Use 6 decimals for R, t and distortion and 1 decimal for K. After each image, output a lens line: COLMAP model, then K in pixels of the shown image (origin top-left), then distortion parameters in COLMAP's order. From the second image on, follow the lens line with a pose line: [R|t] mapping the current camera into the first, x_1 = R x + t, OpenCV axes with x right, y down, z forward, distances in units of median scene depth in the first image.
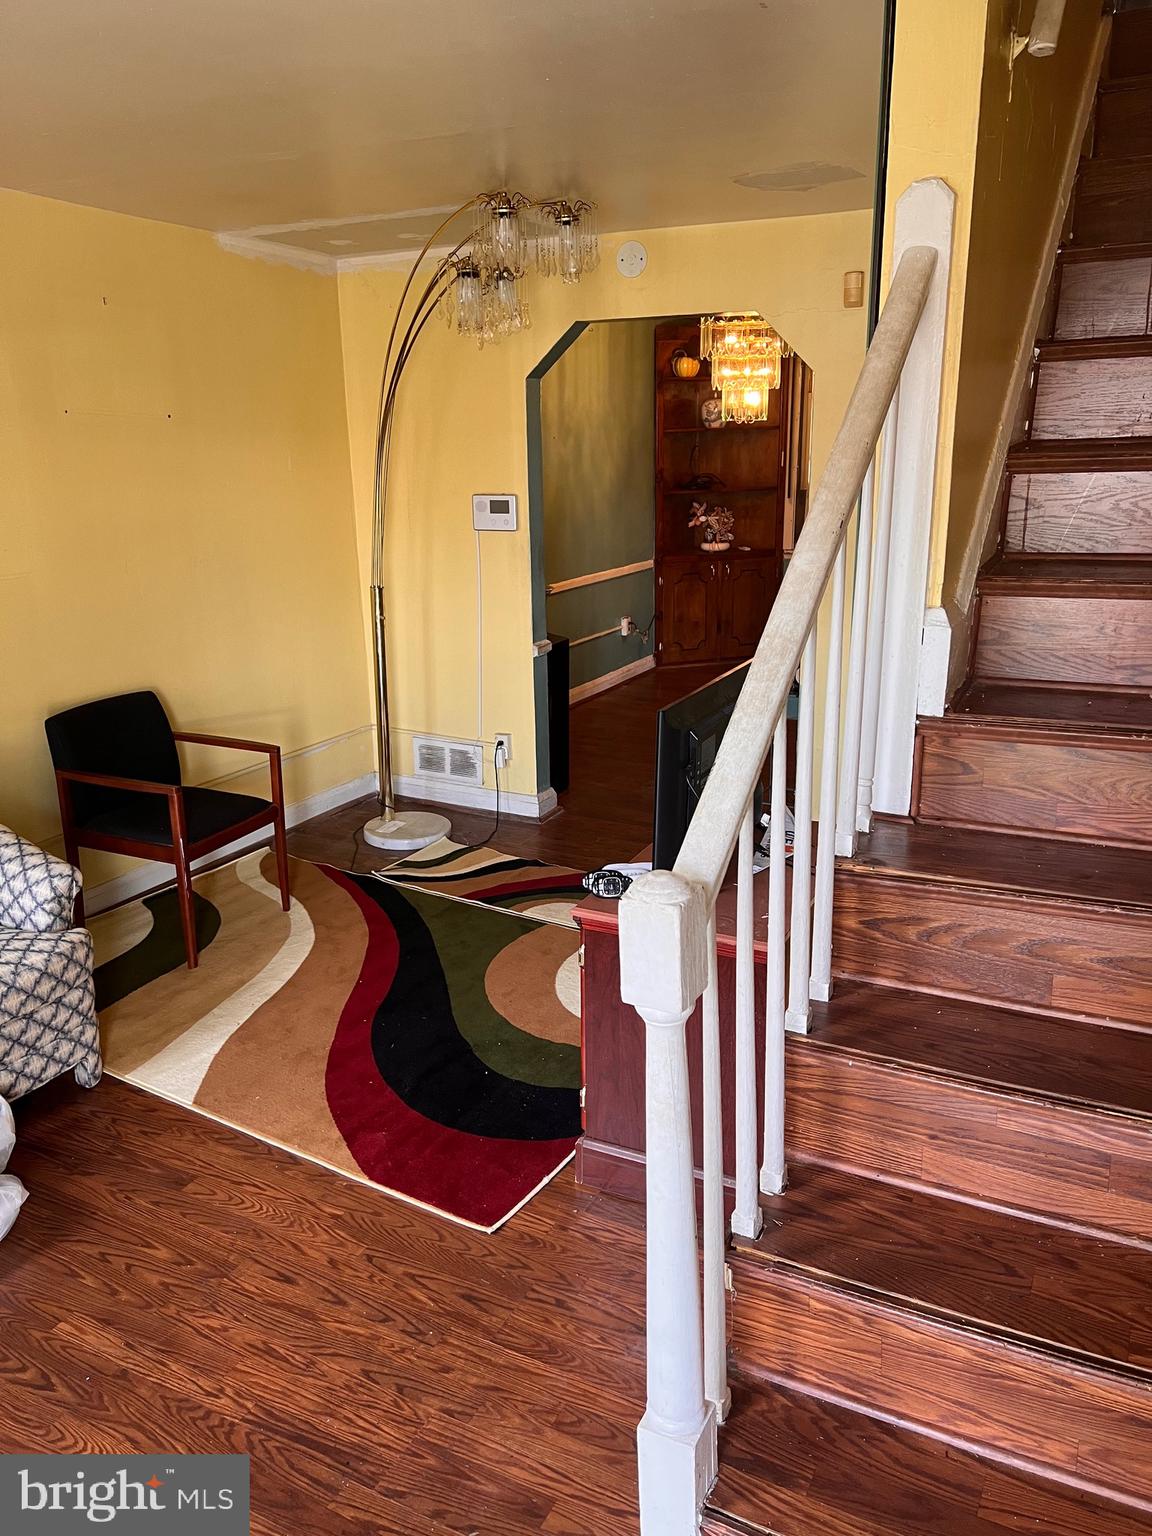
lens RADIAL K [[1174.5, 0, 575.5], [0, 1174.5, 768.2], [0, 0, 1]] dist [0.044304, -0.021311]
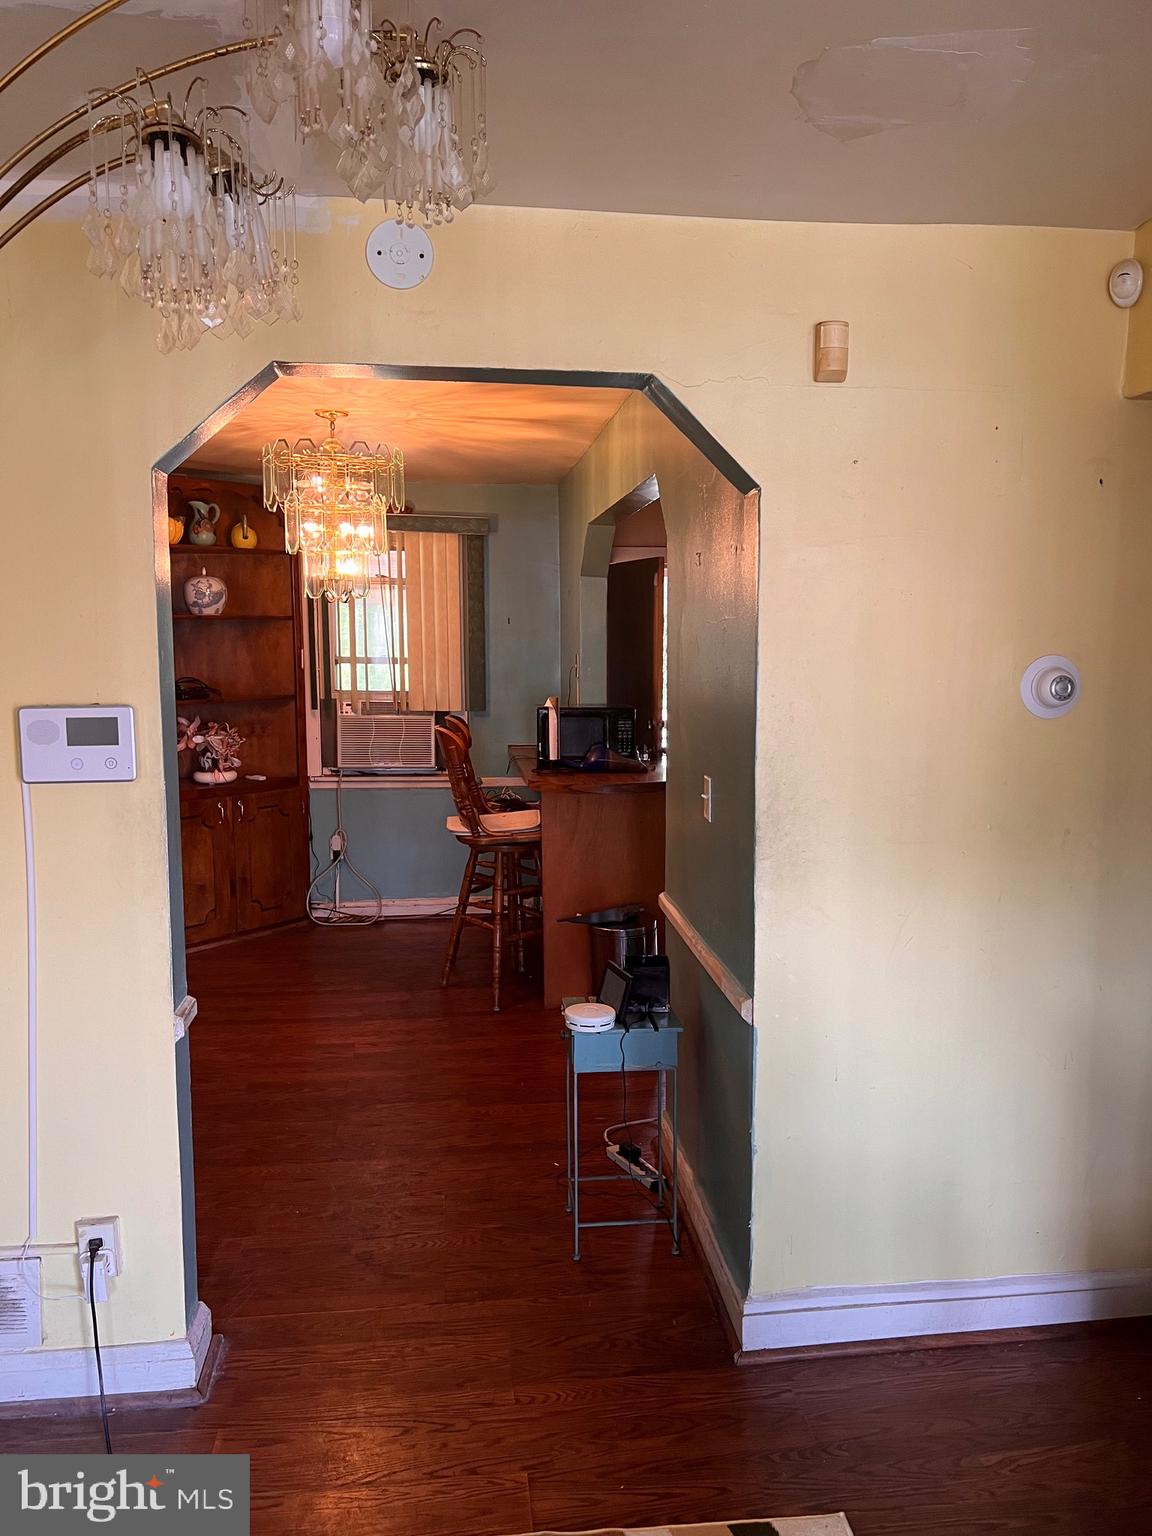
lens RADIAL K [[1174.5, 0, 576.7], [0, 1174.5, 766.9], [0, 0, 1]] dist [0.044304, -0.021311]
pose [[0.835842, -0.041989, 0.547362, -0.092852], [0.138000, 0.981124, -0.135468, -0.069831], [-0.531342, 0.188766, 0.825859, 0.303577]]
